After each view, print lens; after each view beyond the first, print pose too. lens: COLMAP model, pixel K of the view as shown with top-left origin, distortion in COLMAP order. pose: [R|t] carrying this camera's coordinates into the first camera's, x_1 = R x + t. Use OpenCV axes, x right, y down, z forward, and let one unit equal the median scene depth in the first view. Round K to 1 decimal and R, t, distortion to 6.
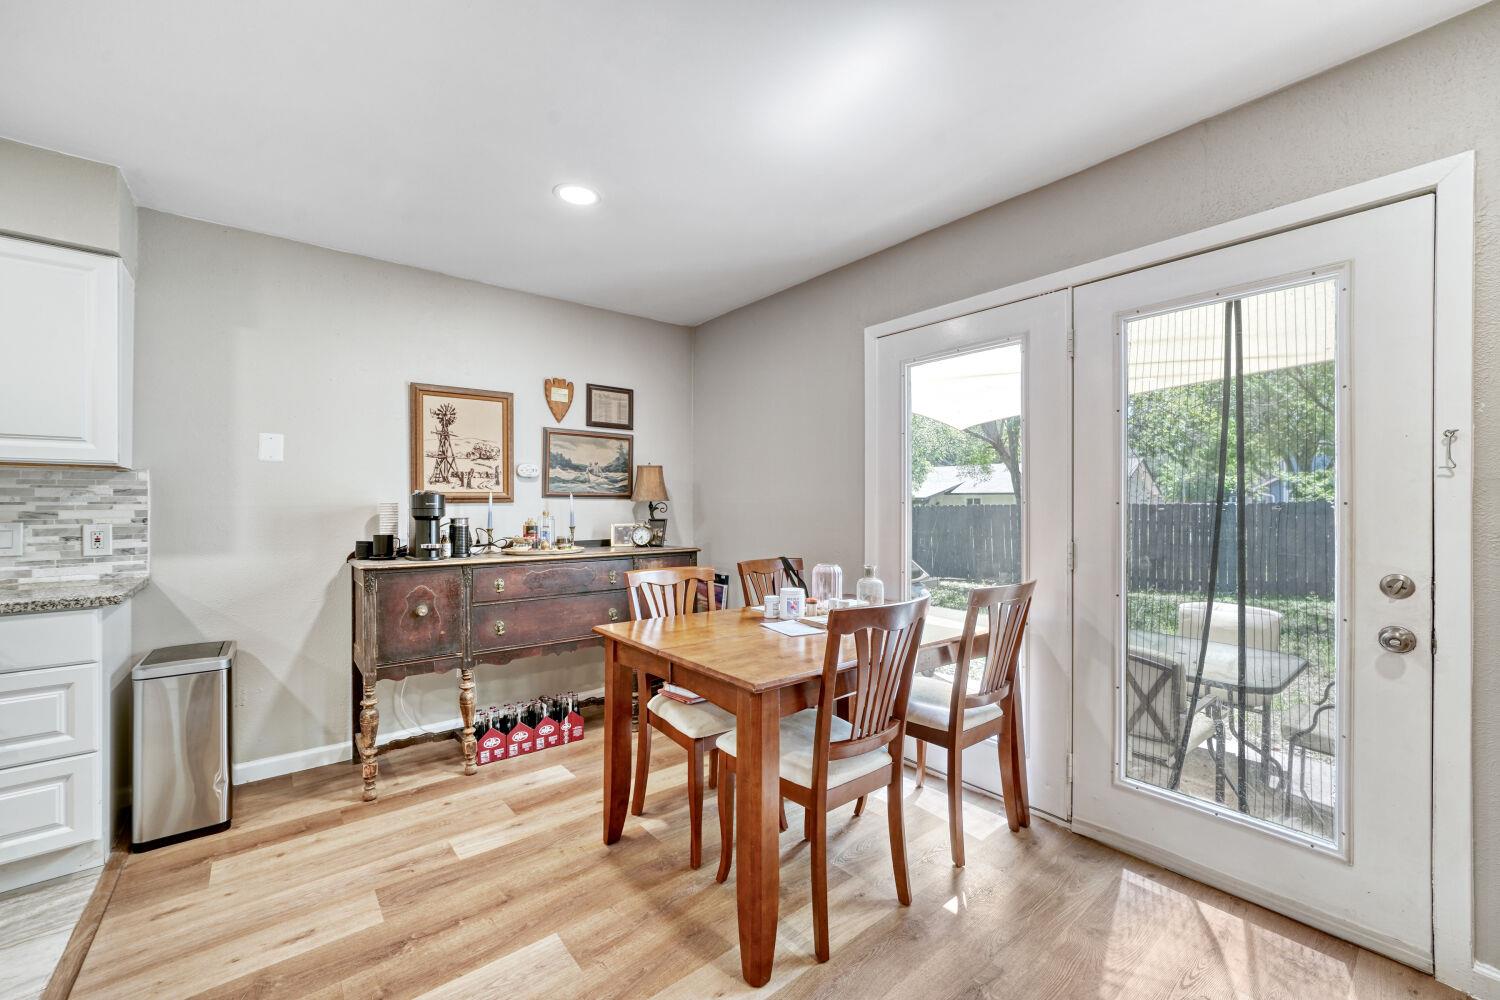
lens RADIAL K [[602.9, 0, 750.0], [0, 602.9, 500.0], [0, 0, 1]] dist [0.001131, 0.000256]
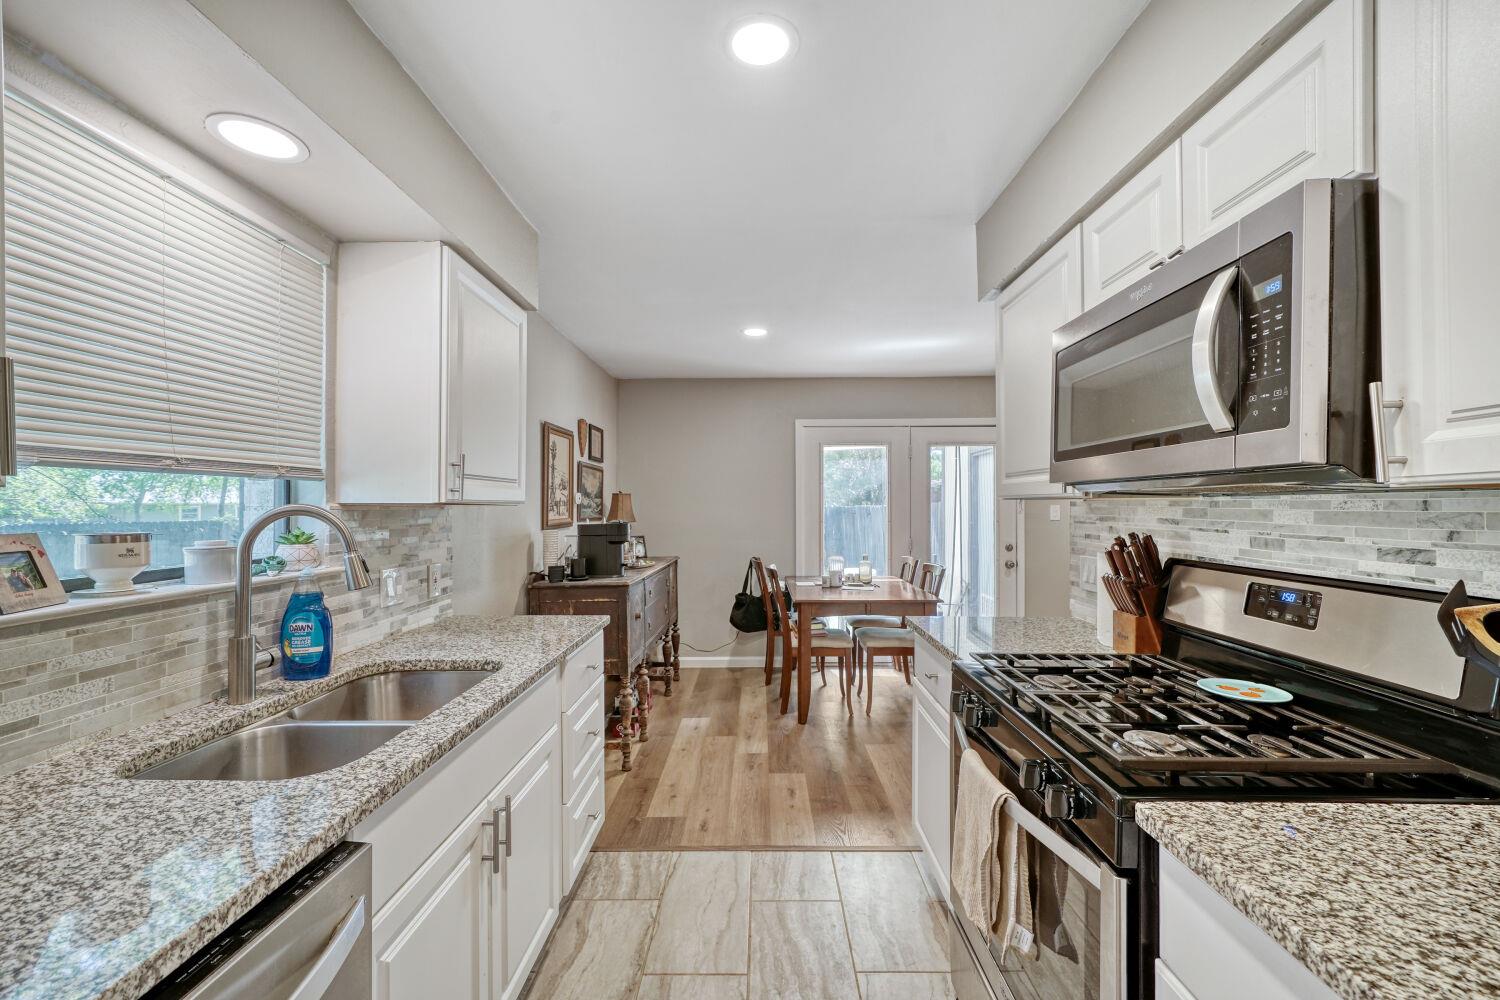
lens RADIAL K [[602.9, 0, 750.0], [0, 602.9, 500.0], [0, 0, 1]] dist [0.001131, 0.000256]
pose [[0.645517, 0.005521, 0.763726, -1.226717], [-0.002091, 0.999983, -0.005461, -0.047722], [-0.763743, 0.001928, 0.645517, -0.003211]]
